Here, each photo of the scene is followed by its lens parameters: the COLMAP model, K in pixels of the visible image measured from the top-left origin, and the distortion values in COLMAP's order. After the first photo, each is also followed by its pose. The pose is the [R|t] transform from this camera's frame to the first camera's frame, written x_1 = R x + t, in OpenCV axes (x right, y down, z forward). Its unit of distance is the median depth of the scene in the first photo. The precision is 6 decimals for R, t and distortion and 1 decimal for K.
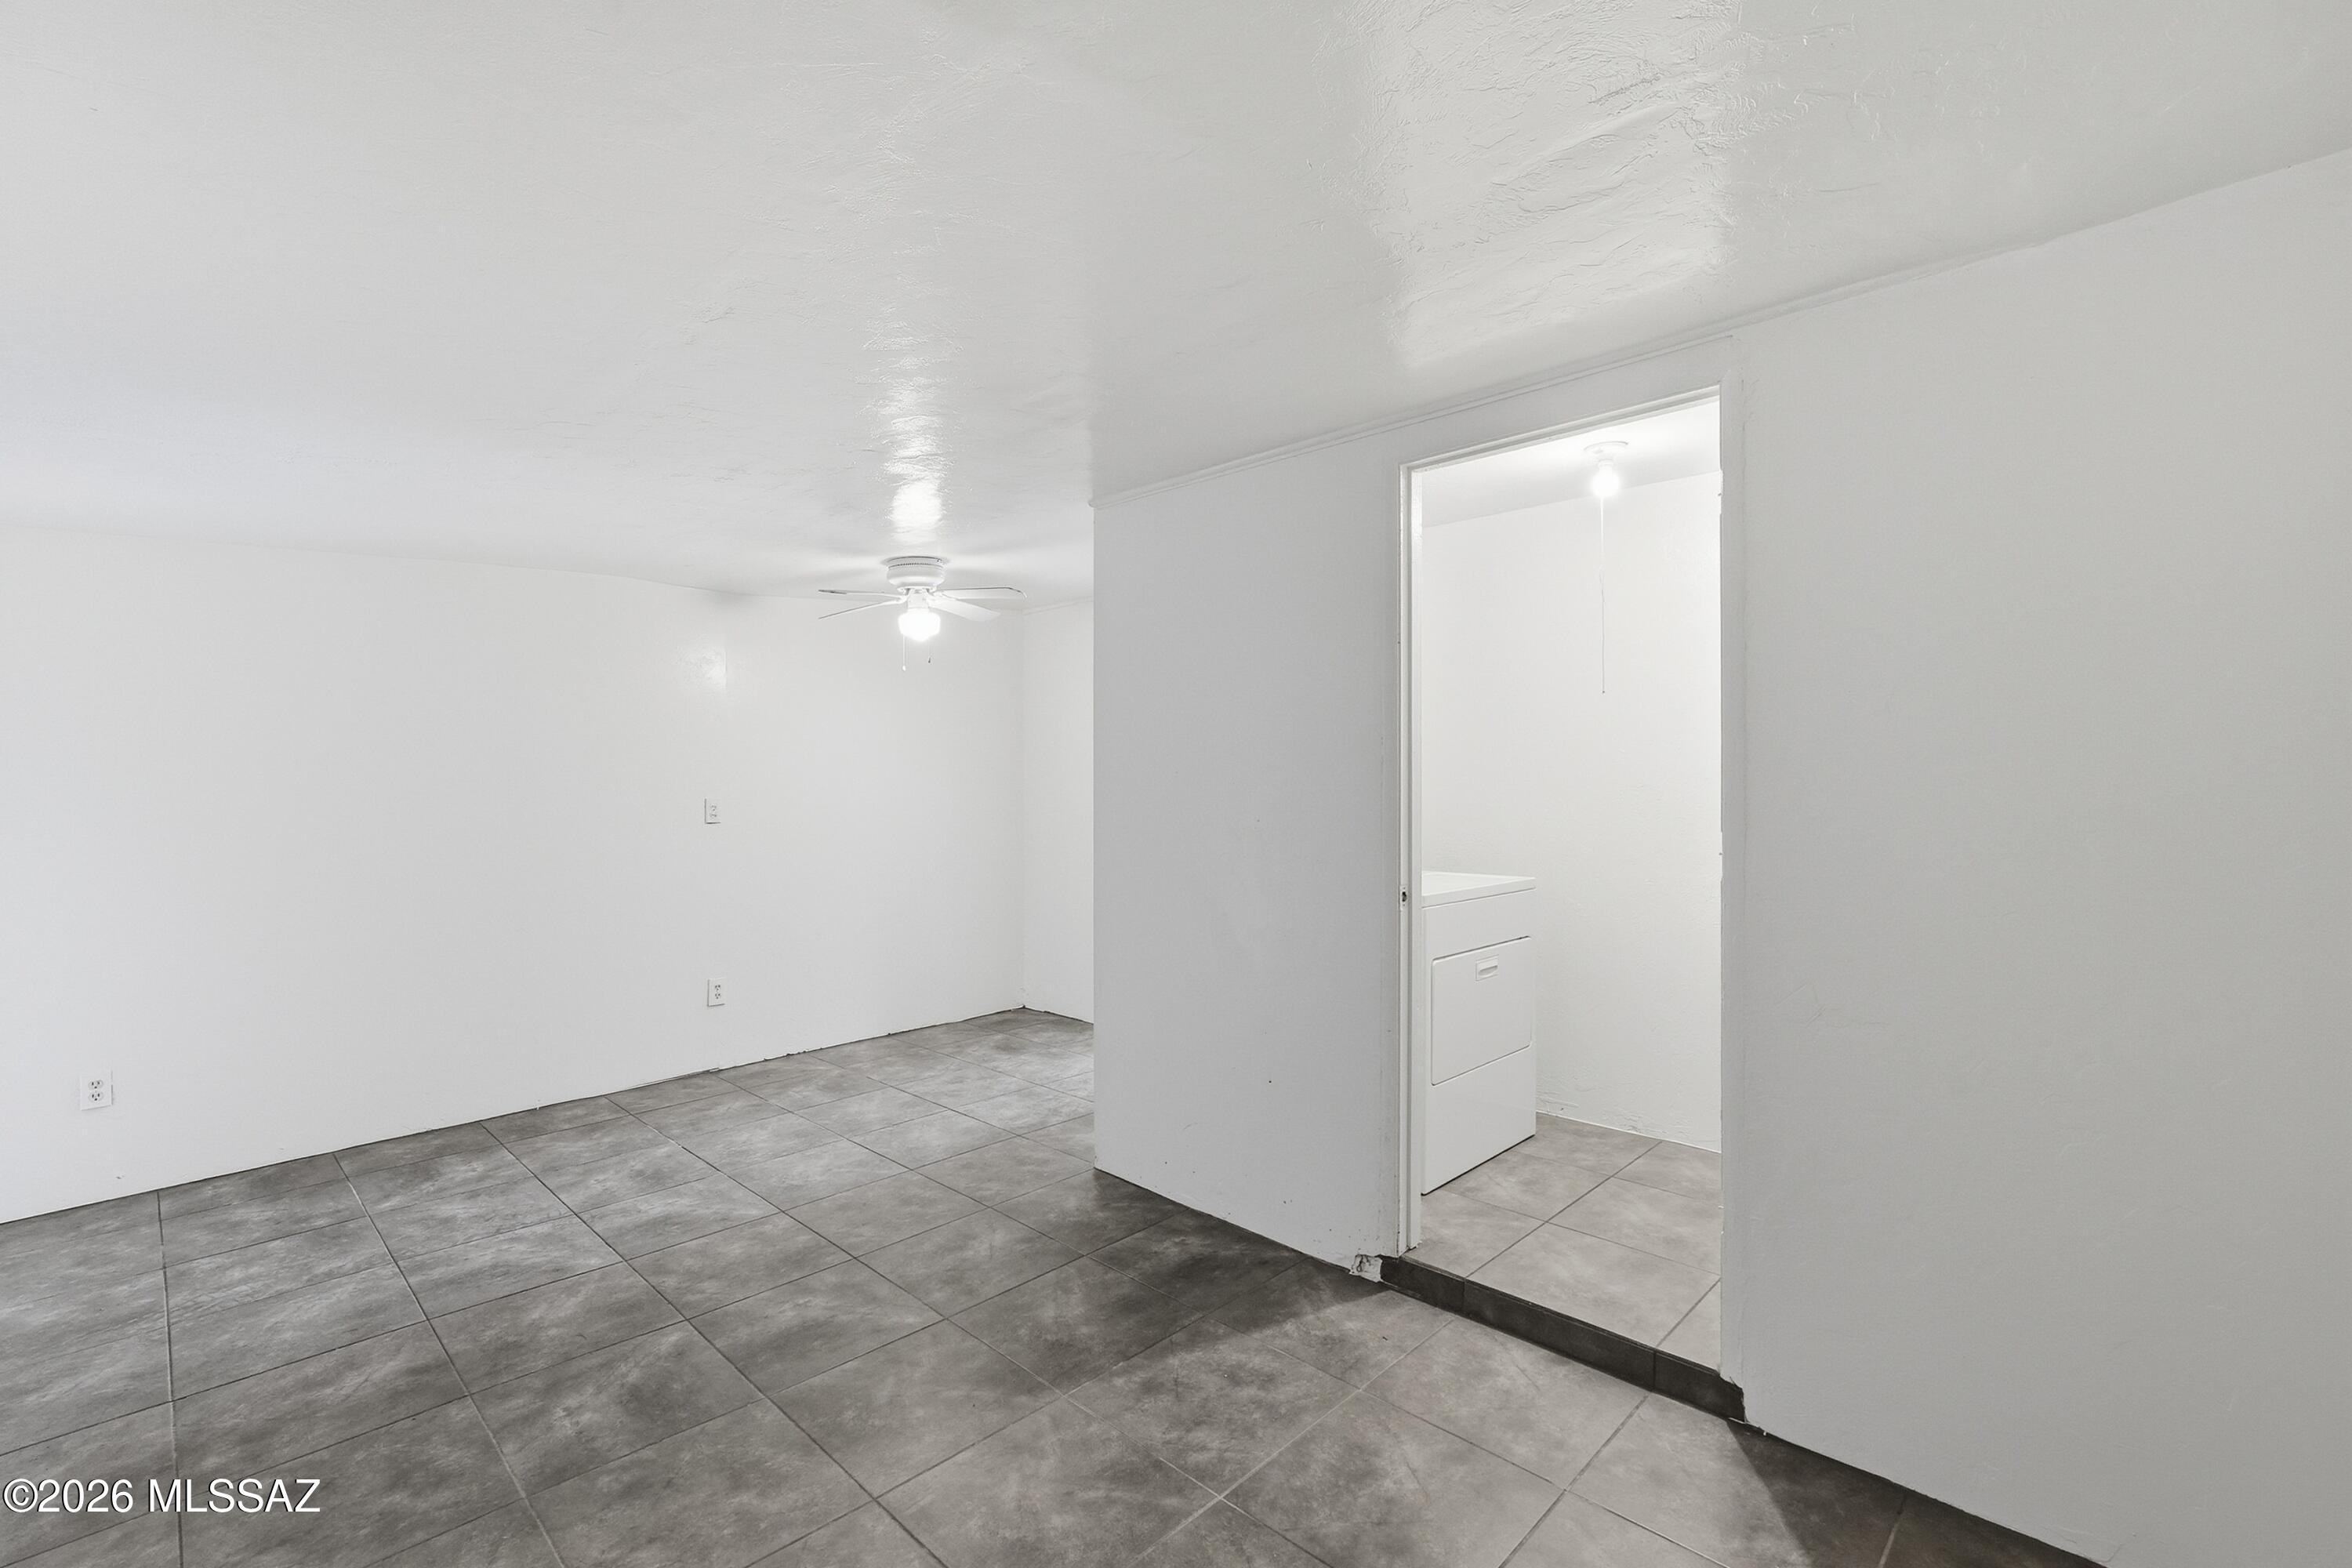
lens RADIAL K [[1024.8, 0, 1176.0], [0, 1024.8, 784.0], [0, 0, 1]] dist [-0.019657, 0.007897]
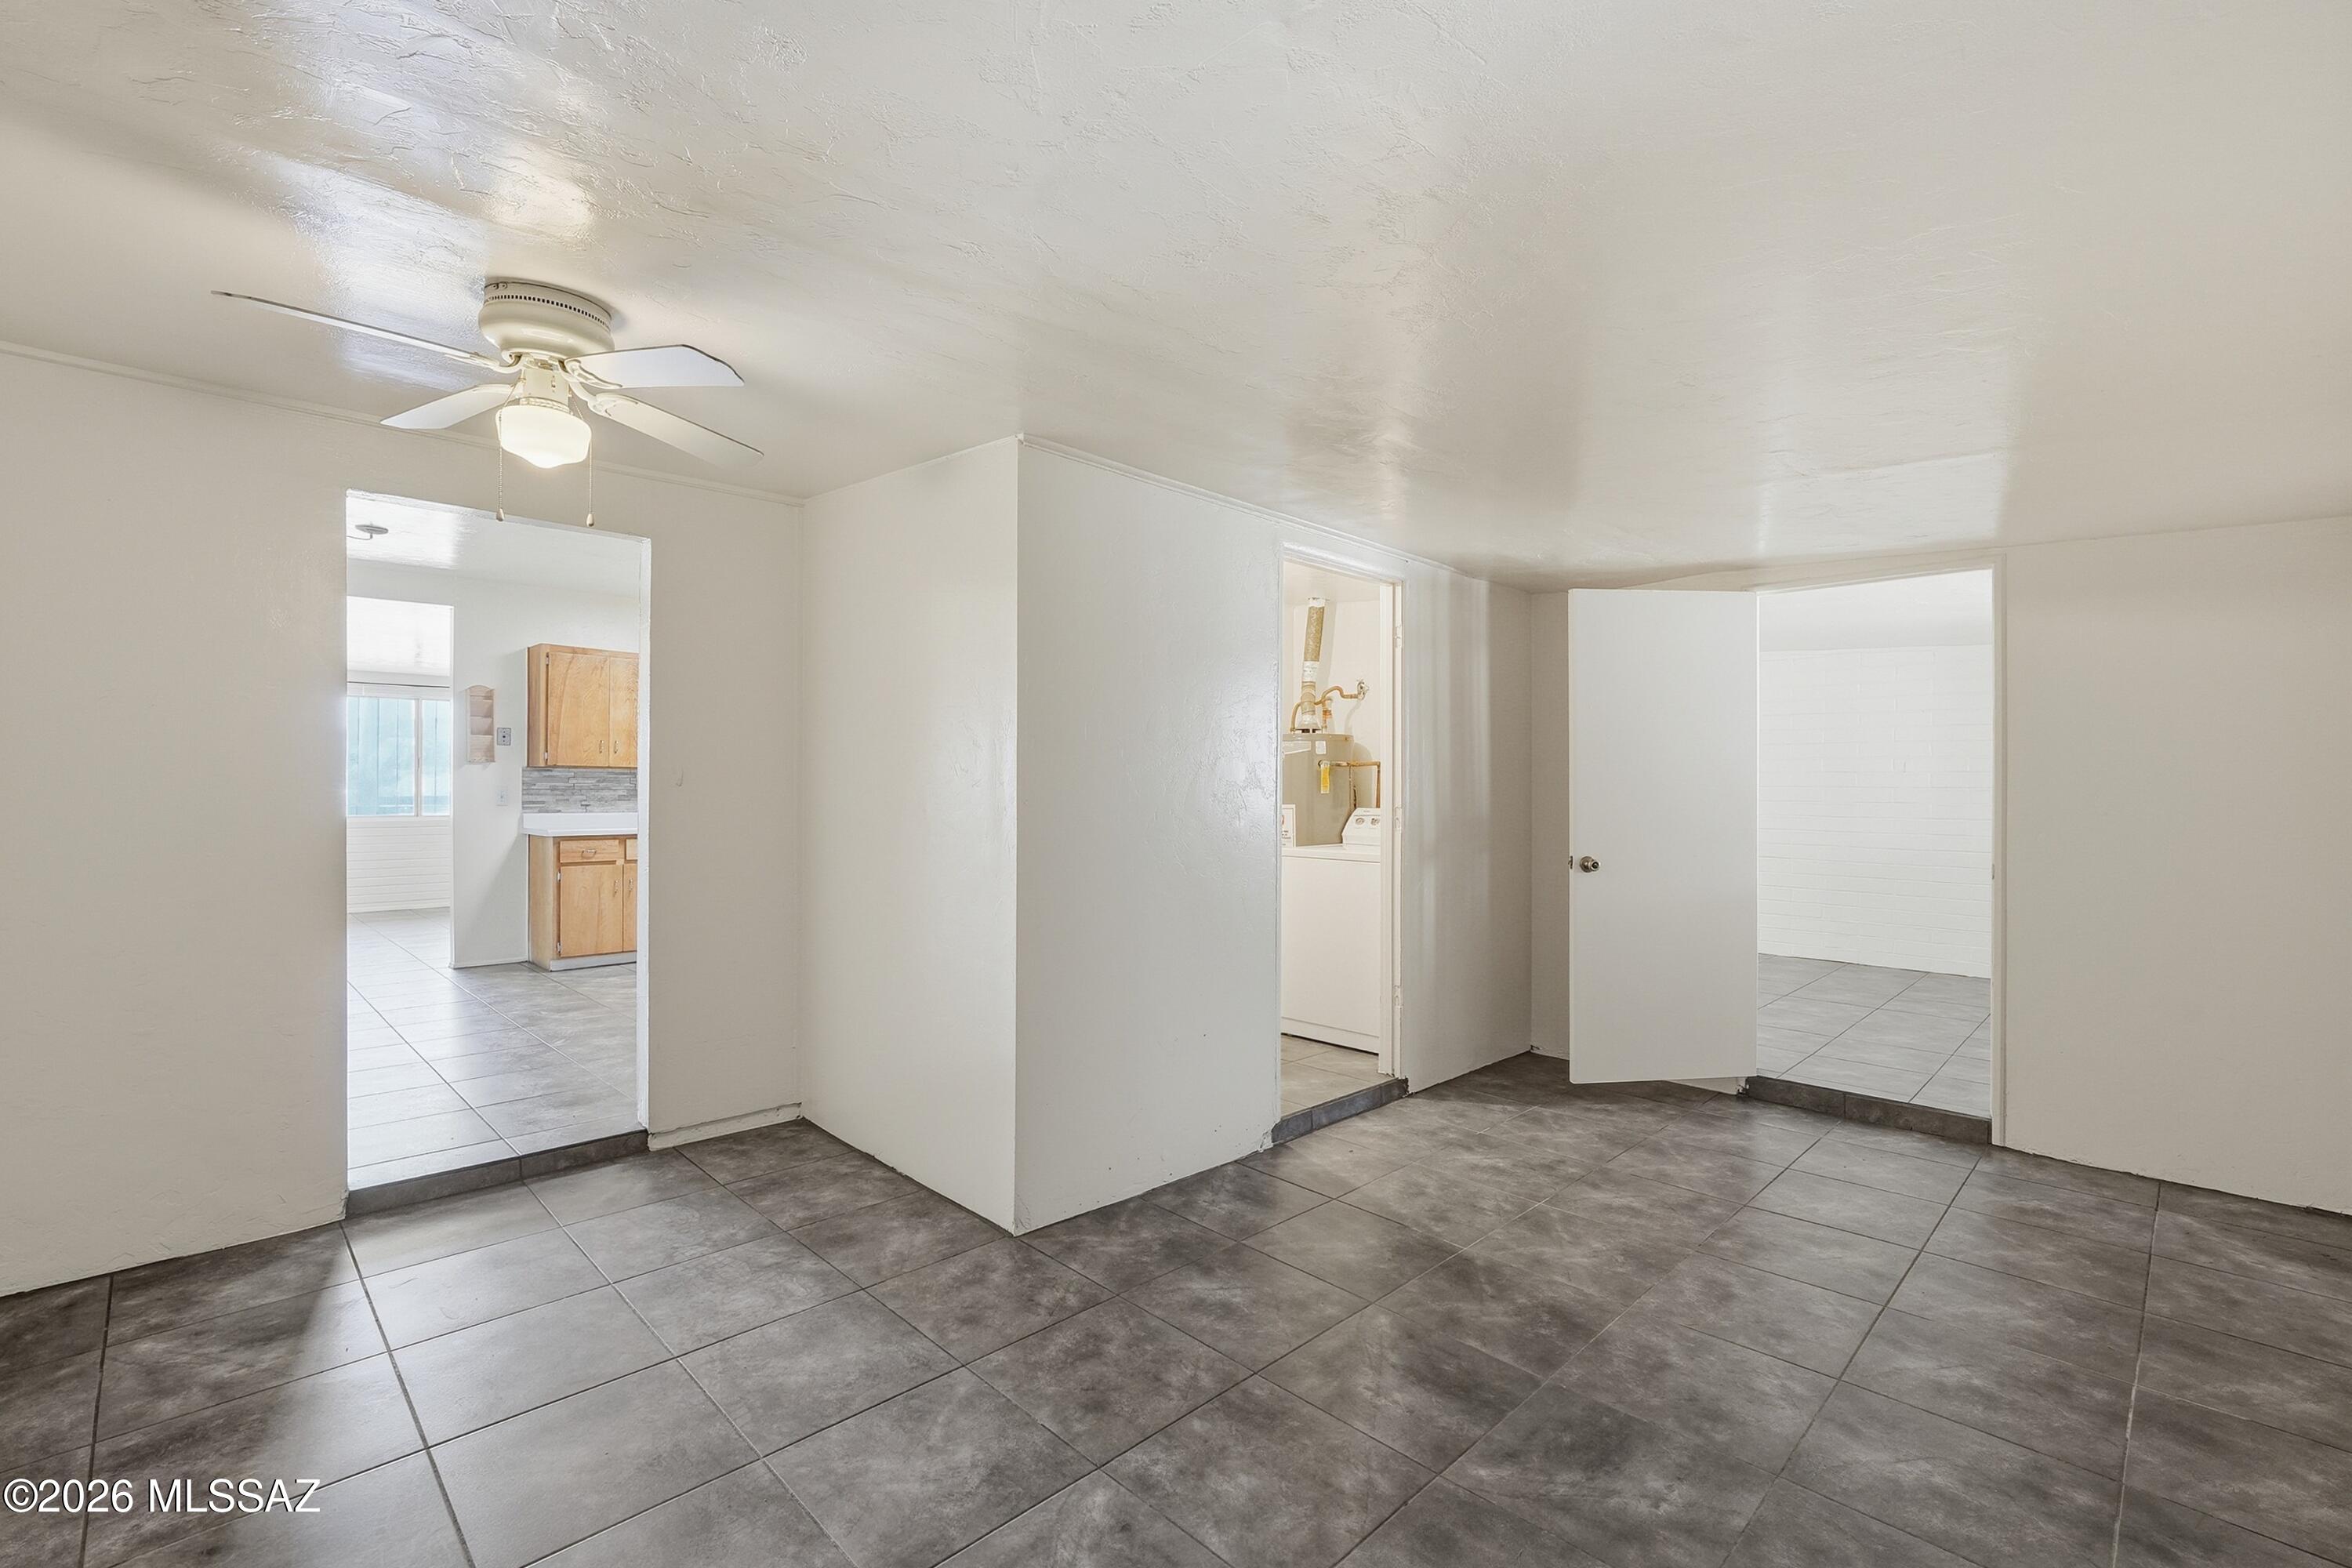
lens RADIAL K [[1029.8, 0, 1166.5], [0, 1029.8, 786.2], [0, 0, 1]] dist [-0.019859, 0.009527]
pose [[0.020011, 0.003323, 0.999794, -1.254118], [-0.012604, 0.999916, -0.003071, 0.016477], [-0.999720, -0.012540, 0.020052, 1.196660]]
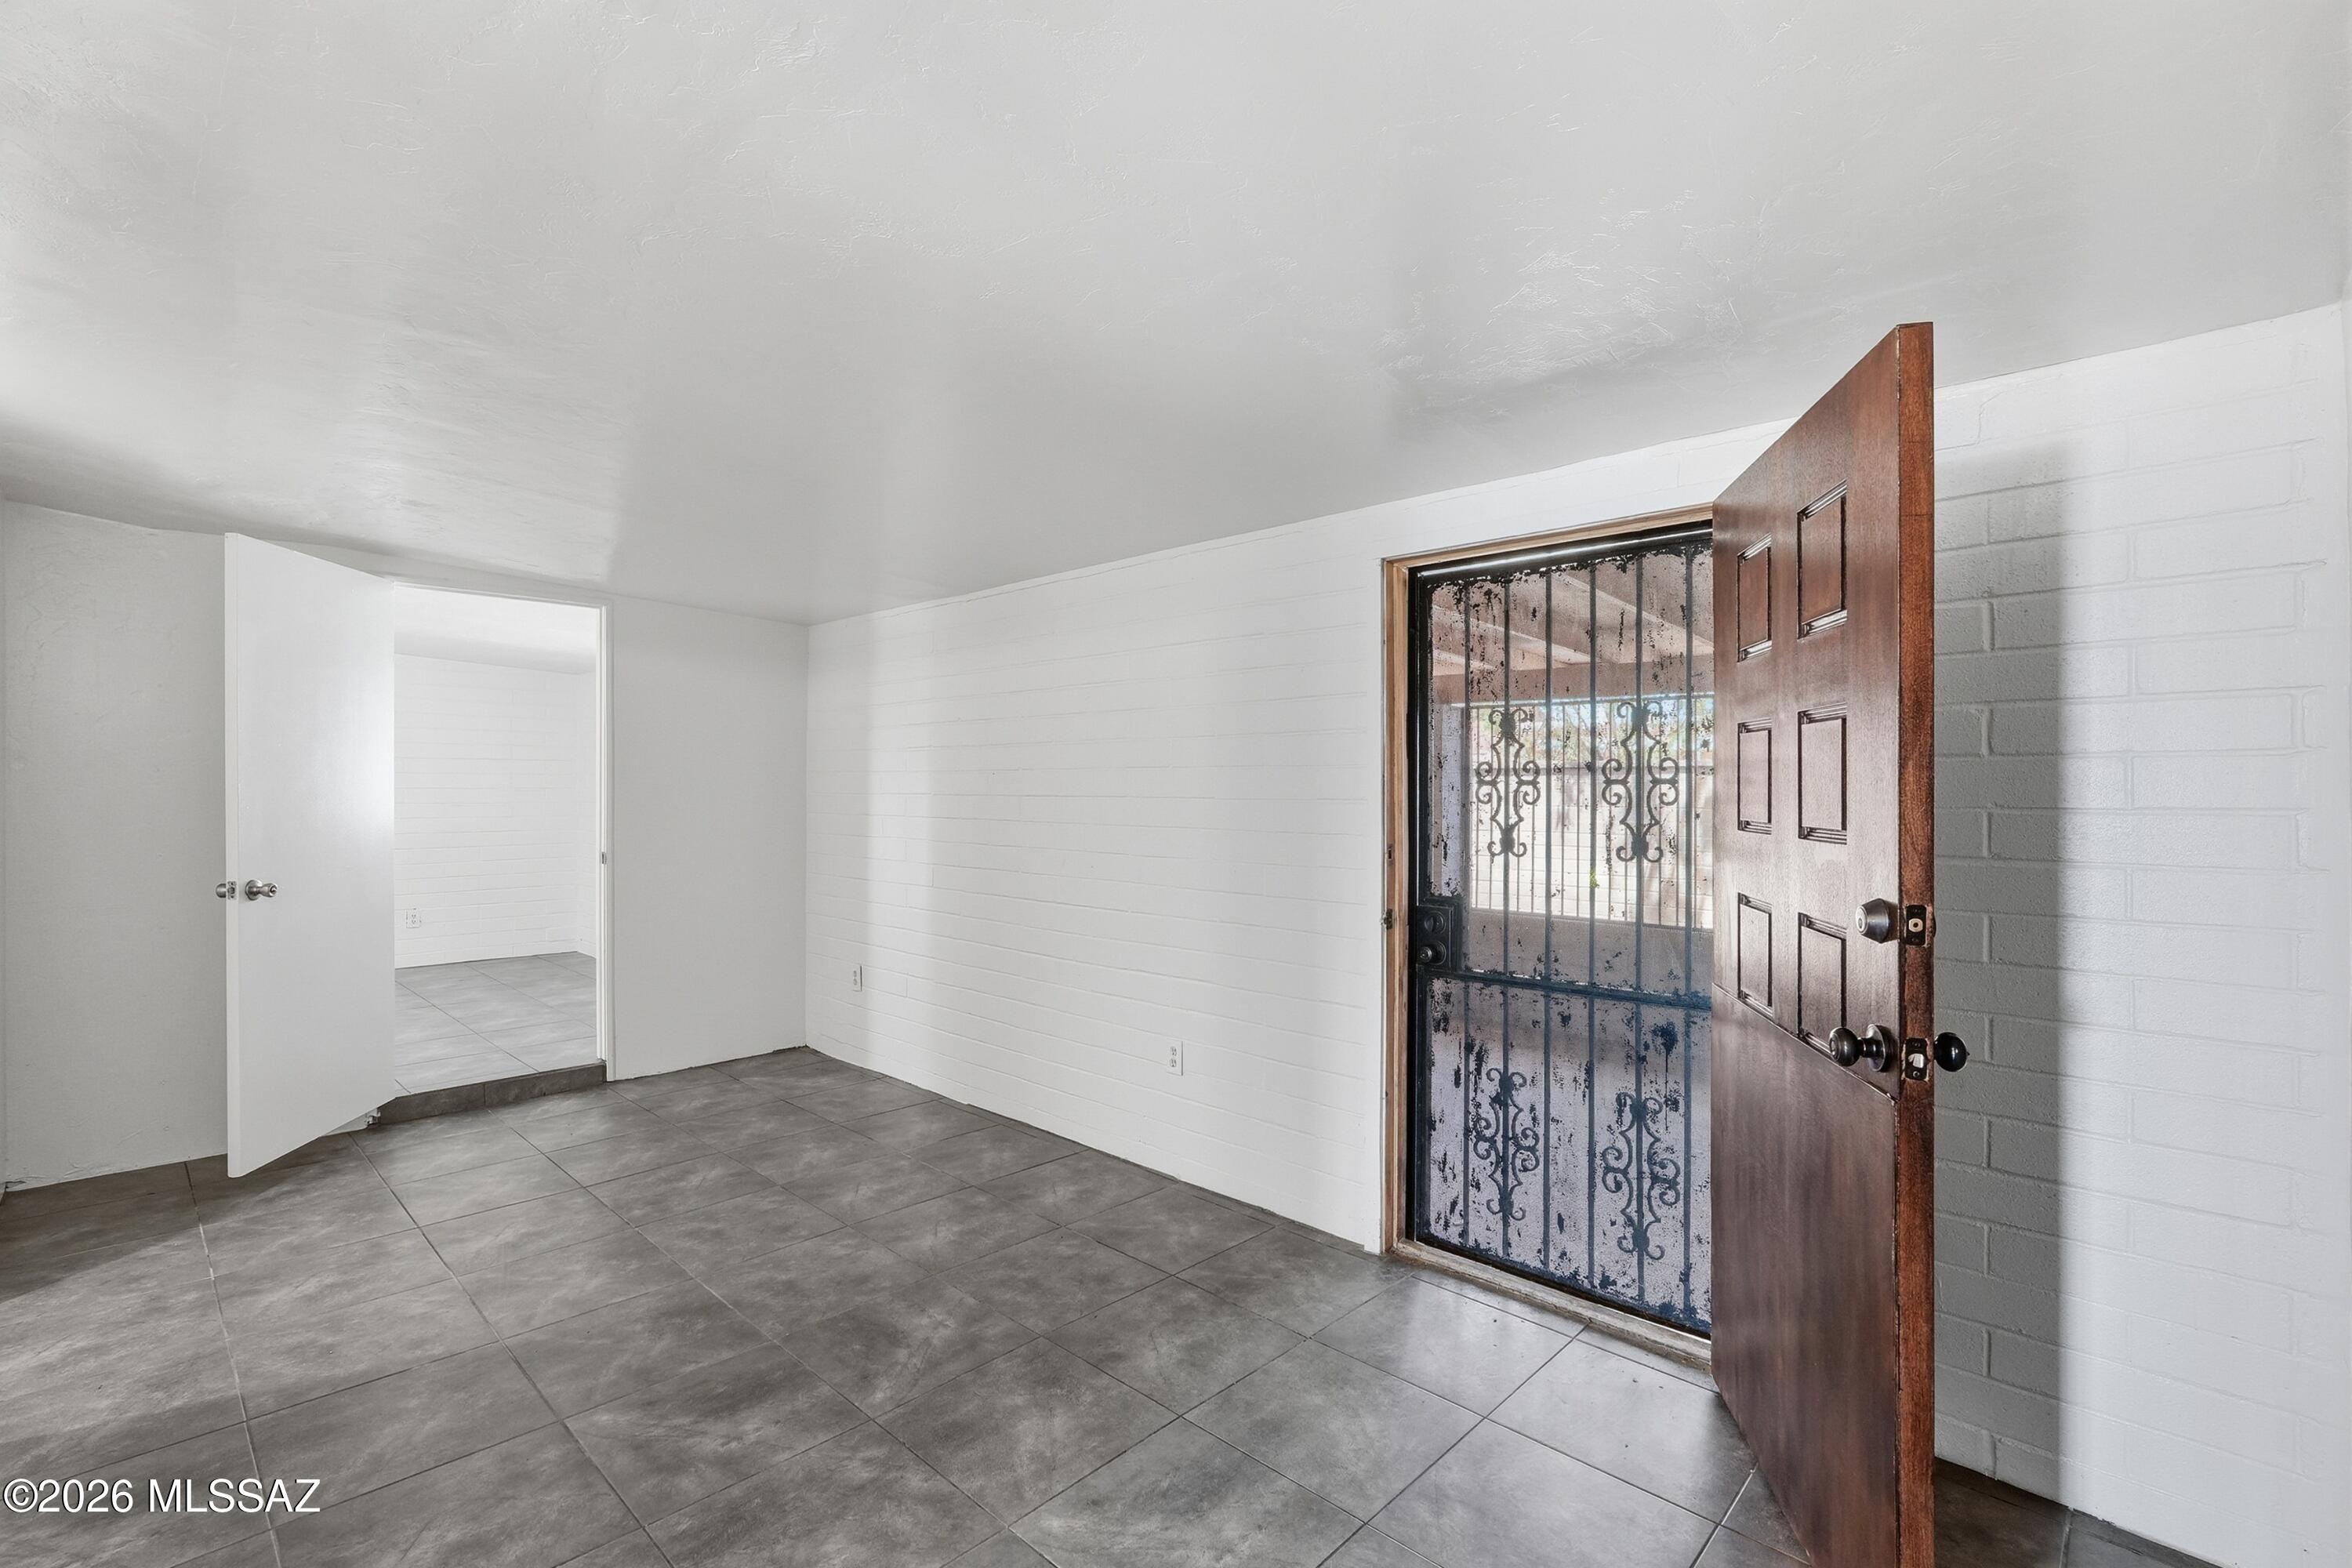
lens RADIAL K [[1034.6, 0, 1165.5], [0, 1034.6, 795.5], [0, 0, 1]] dist [-0.019881, 0.009401]
pose [[-0.999963, 0.001896, -0.008337, -0.718350], [0.001901, 0.999998, -0.000594, 0.012692], [0.008336, -0.000610, -0.999965, 1.853318]]
